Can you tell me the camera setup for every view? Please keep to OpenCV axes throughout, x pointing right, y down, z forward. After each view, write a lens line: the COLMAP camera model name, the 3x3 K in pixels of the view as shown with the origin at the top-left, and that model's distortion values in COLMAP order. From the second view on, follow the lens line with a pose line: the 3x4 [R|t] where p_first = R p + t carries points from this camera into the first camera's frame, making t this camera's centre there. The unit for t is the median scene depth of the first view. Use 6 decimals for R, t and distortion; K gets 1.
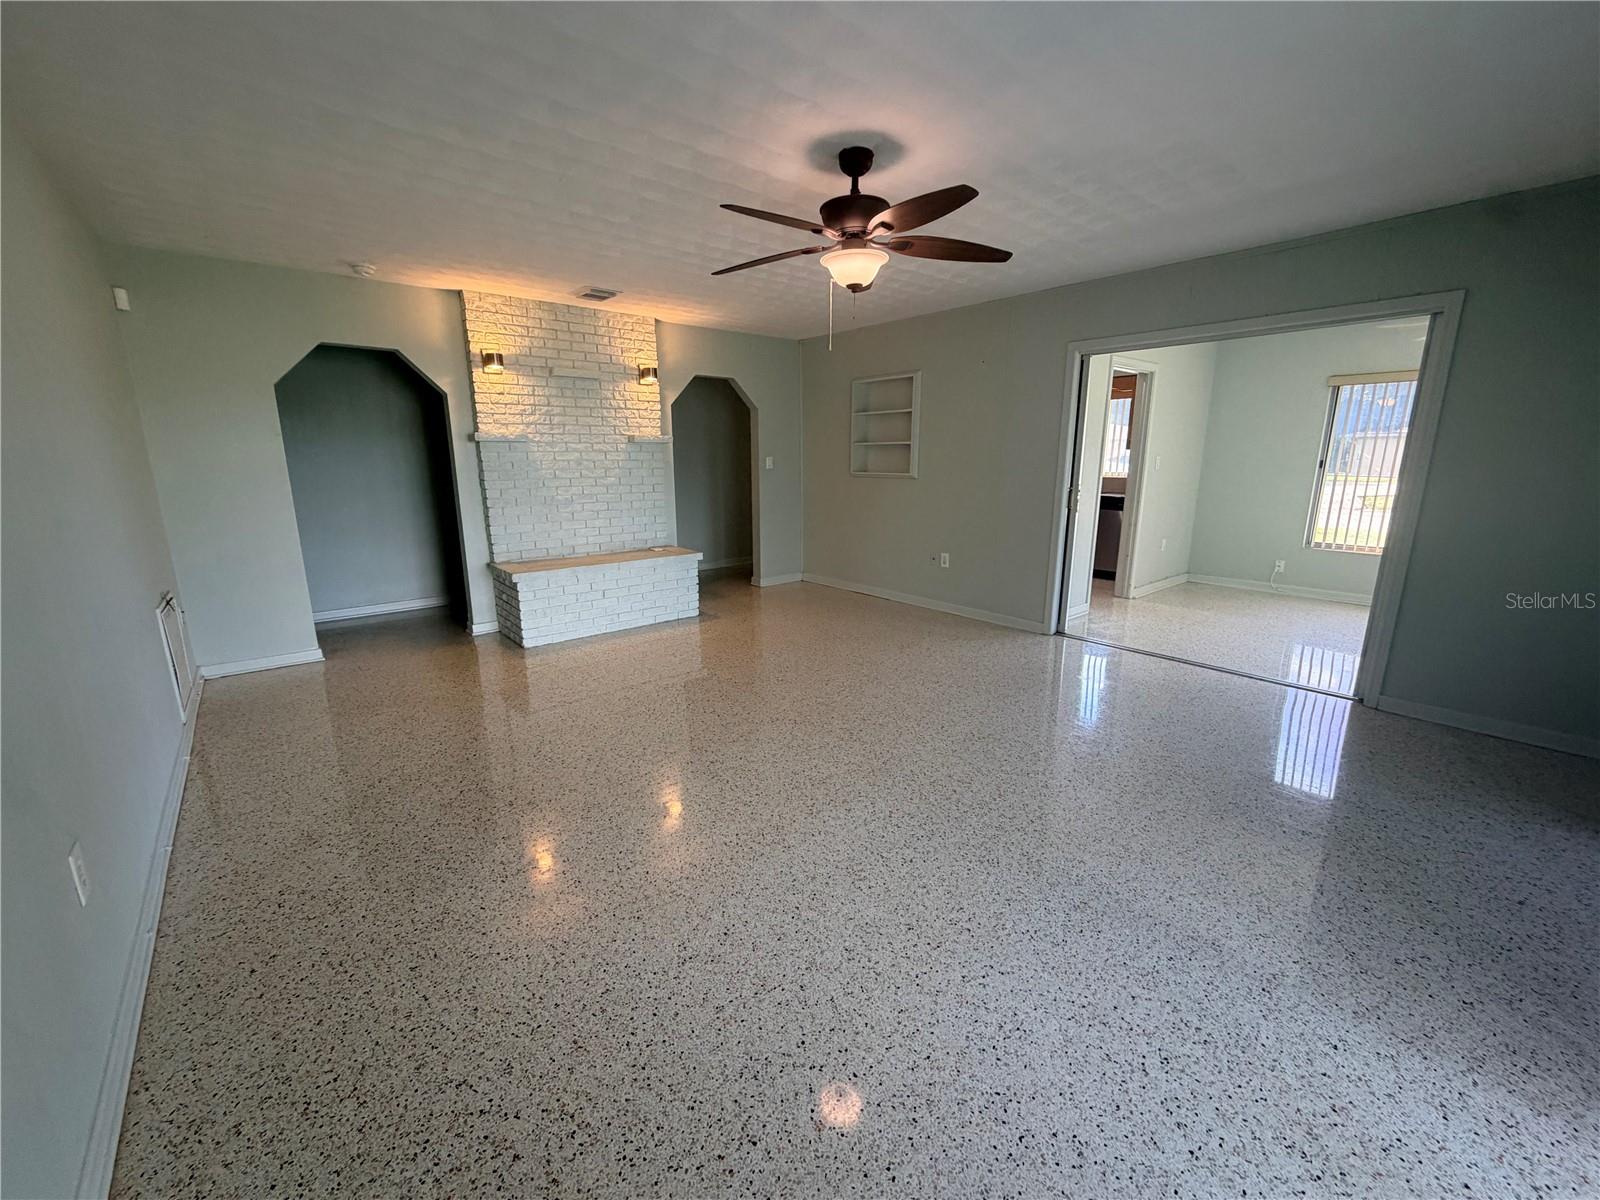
lens RADIAL K [[638.1, 0, 796.6], [0, 638.1, 598.3], [0, 0, 1]] dist [0.000667, -0.000145]
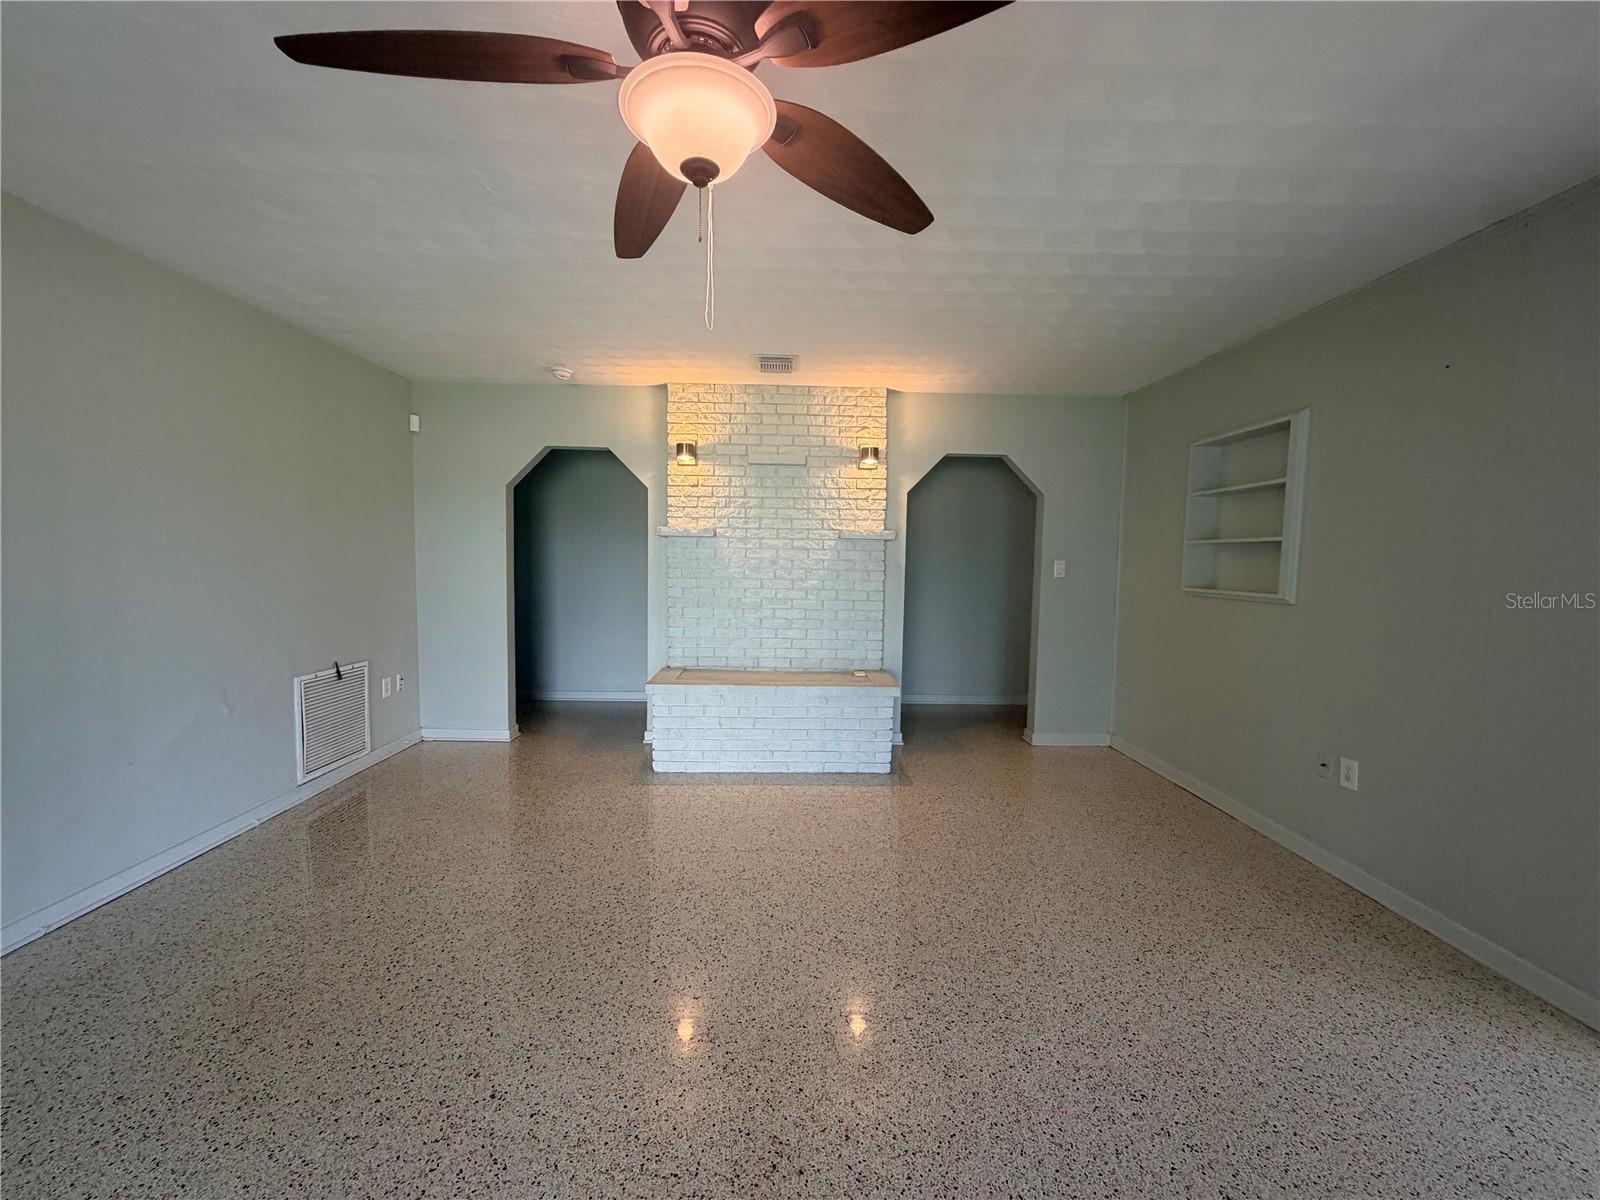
lens RADIAL K [[638.1, 0, 796.1], [0, 638.1, 600.0], [0, 0, 1]] dist [0.000667, -0.000145]
pose [[0.778903, 0.058753, -0.624386, 0.388178], [-0.155718, 0.982542, -0.101798, -0.145010], [0.607505, 0.176519, 0.774454, 0.667598]]
